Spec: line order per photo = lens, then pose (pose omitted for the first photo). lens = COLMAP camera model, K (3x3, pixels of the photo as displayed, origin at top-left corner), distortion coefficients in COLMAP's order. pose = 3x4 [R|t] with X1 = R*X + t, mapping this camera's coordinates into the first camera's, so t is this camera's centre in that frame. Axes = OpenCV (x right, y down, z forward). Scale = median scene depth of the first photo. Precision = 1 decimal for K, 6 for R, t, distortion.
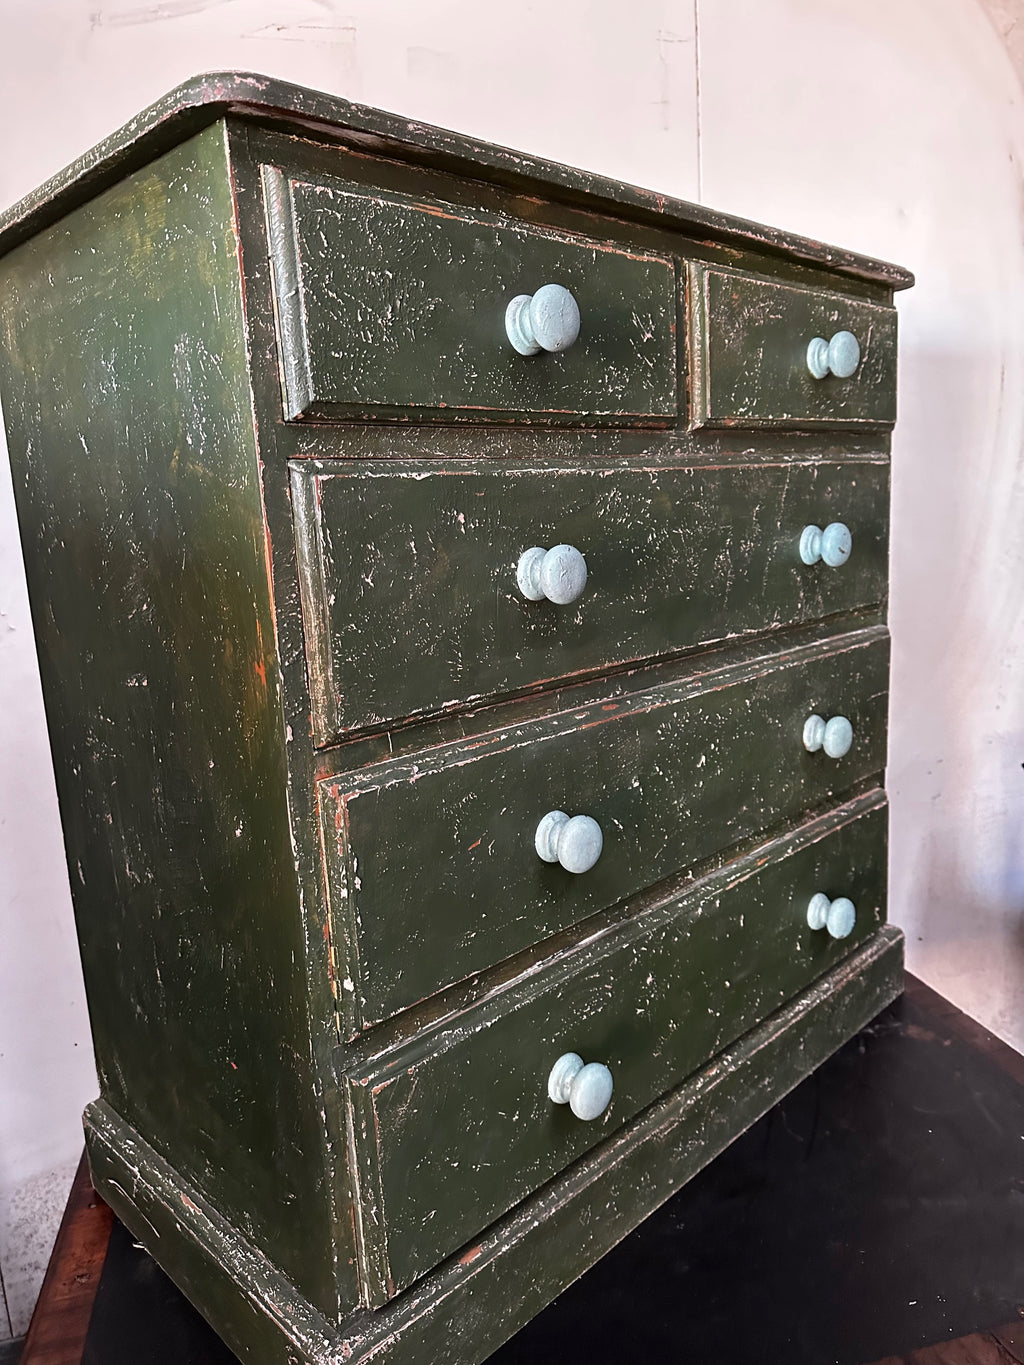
lens RADIAL K [[965.2, 0, 512.0], [0, 965.2, 682.5], [0, 0, 1]] dist [0.119265, -0.227735]
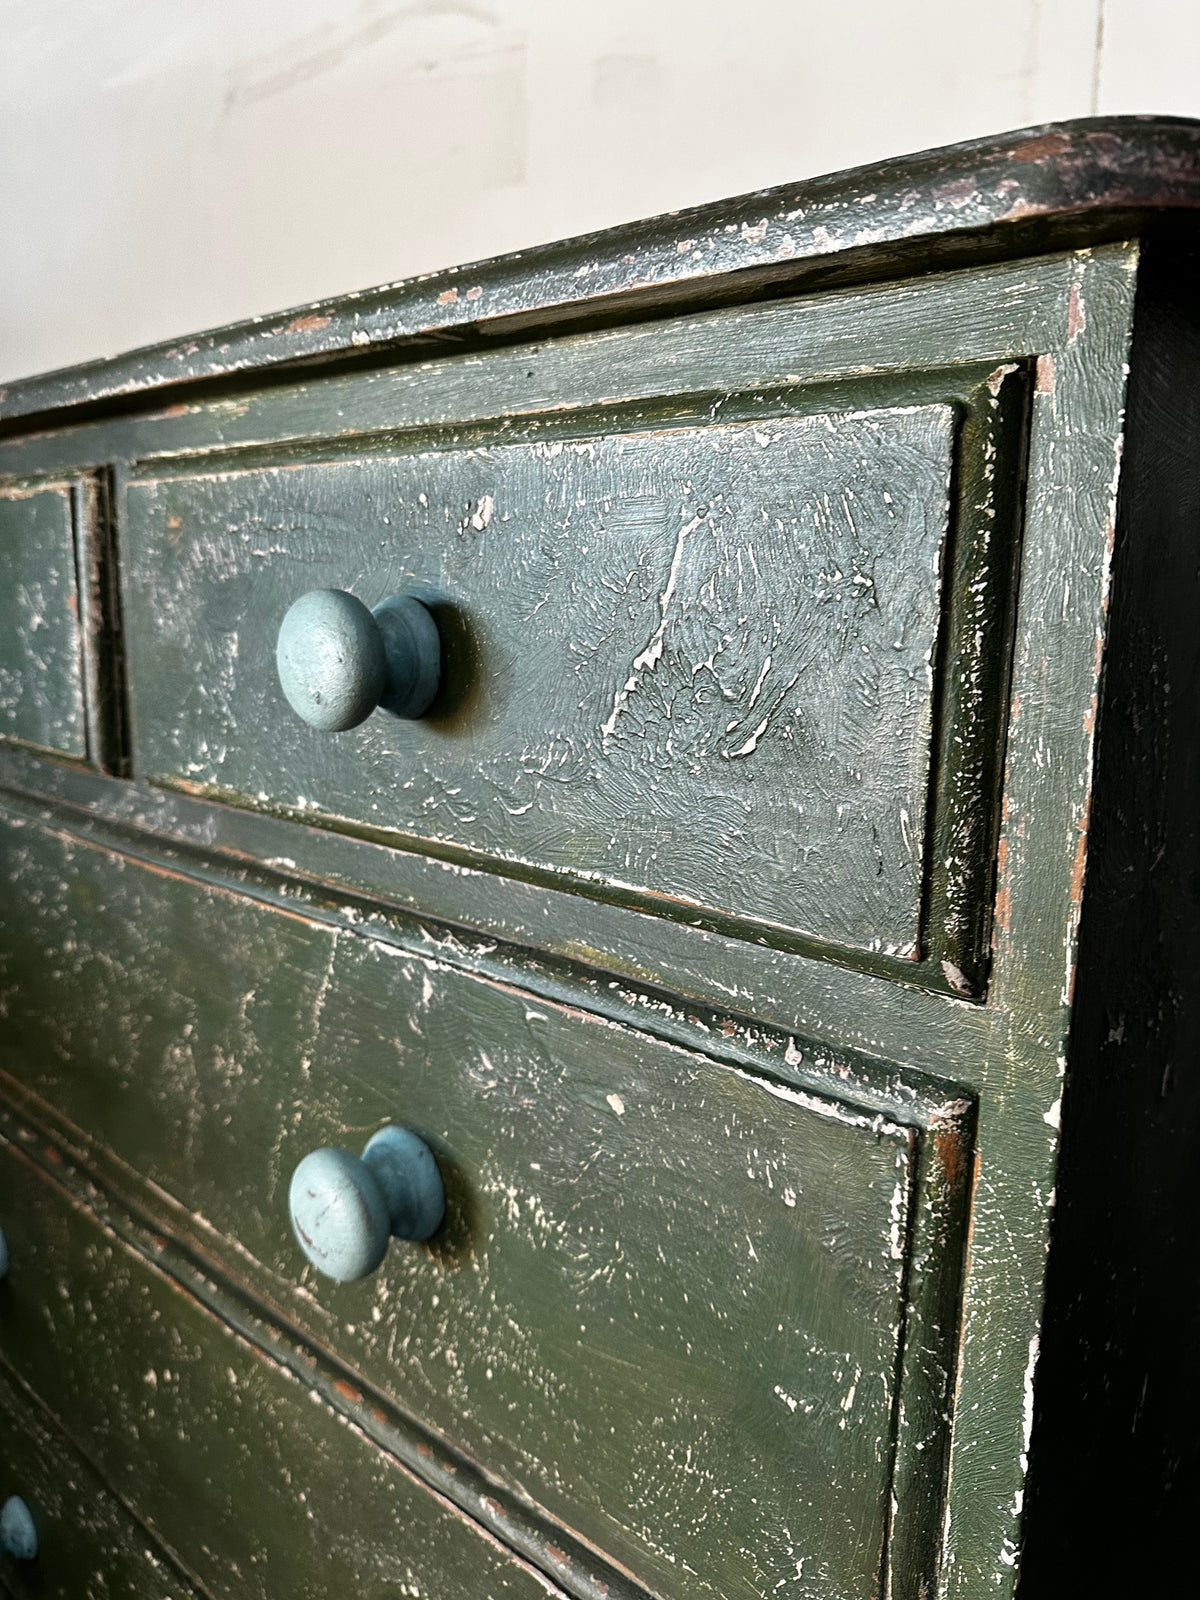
lens RADIAL K [[1152.3, 0, 582.0], [0, 1152.3, 795.0], [0, 0, 1]] dist [0.116007, -0.297941]
pose [[0.042021, 0.230750, -0.972105, 0.872334], [-0.197676, 0.955651, 0.218300, -0.480778], [0.979366, 0.182989, 0.085772, 1.304558]]
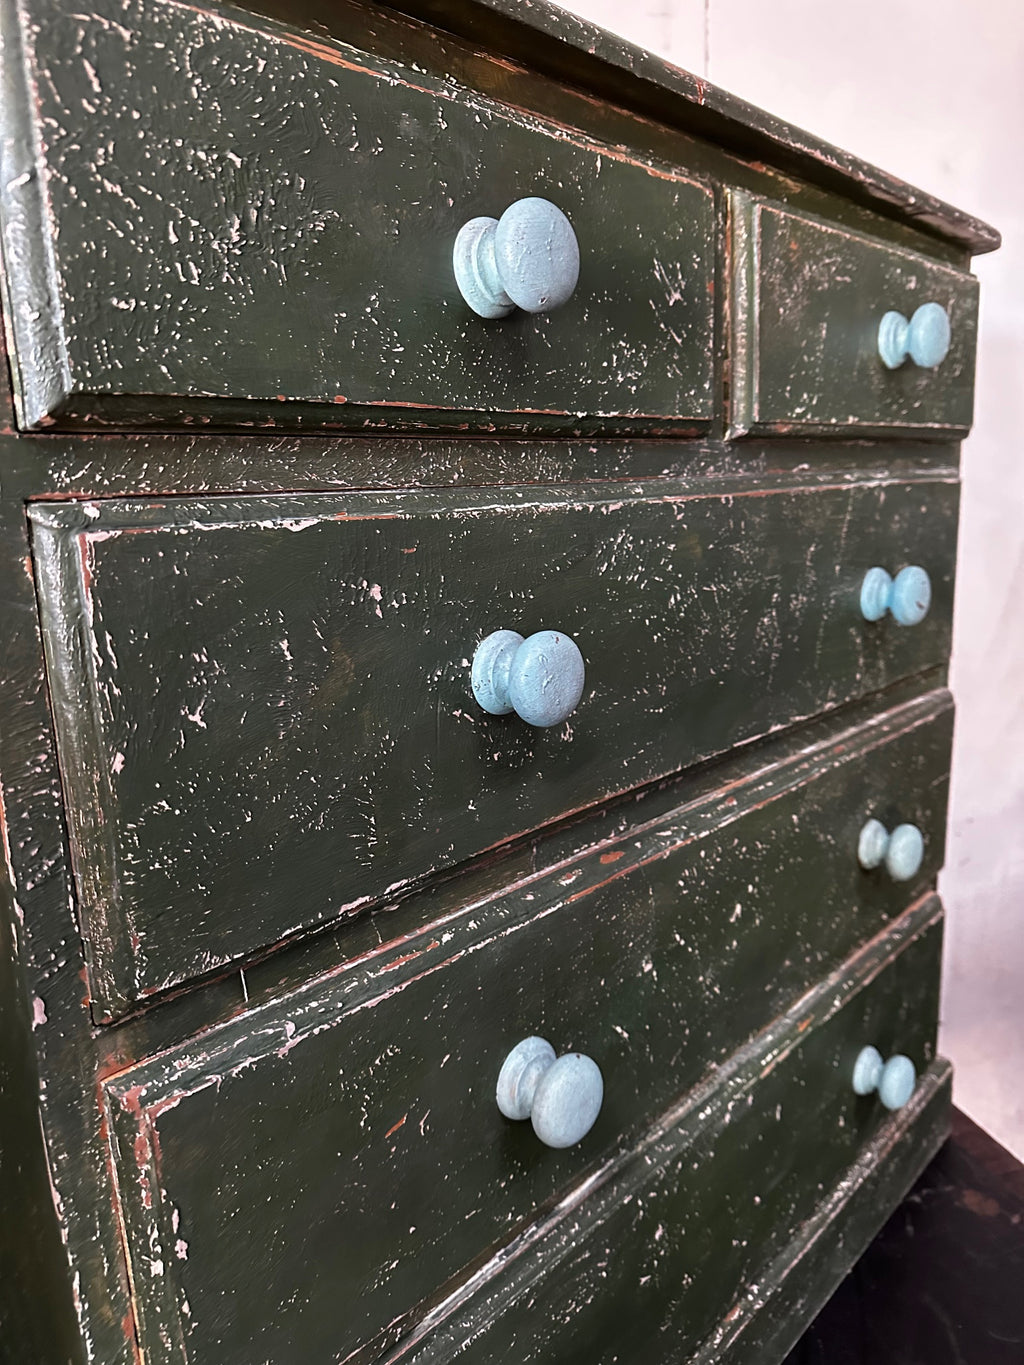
lens RADIAL K [[964.8, 0, 506.4], [0, 964.8, 681.7], [0, 0, 1]] dist [0.086663, -0.176534]
pose [[0.999396, 0.008671, 0.033651, 0.006567], [-0.009195, 0.999839, 0.015439, -0.109178], [-0.033511, -0.015739, 0.999314, 0.358213]]
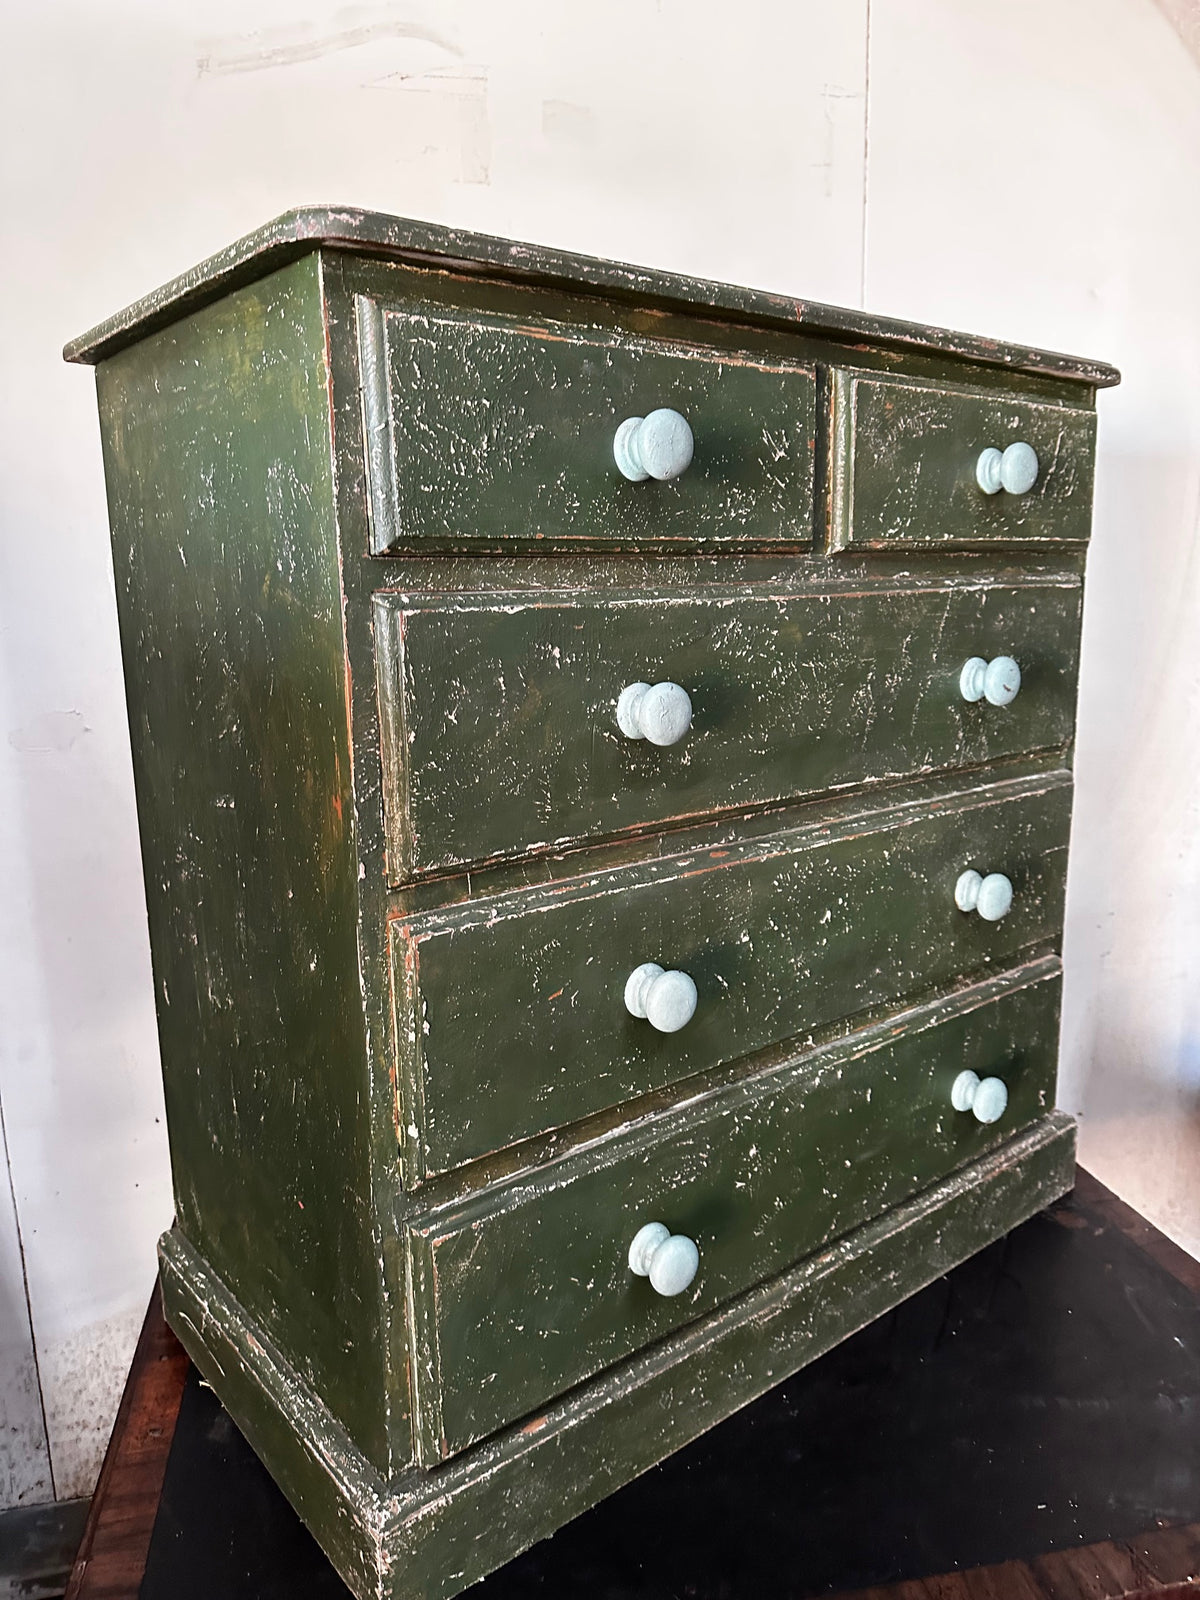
lens RADIAL K [[1126.1, 0, 584.8], [0, 1126.1, 798.6], [0, 0, 1]] dist [0.155063, -0.328160]
pose [[0.993911, 0.052296, -0.096988, 0.079230], [-0.051268, 0.998599, 0.013067, -0.036684], [0.097535, -0.008015, 0.995200, -0.090747]]
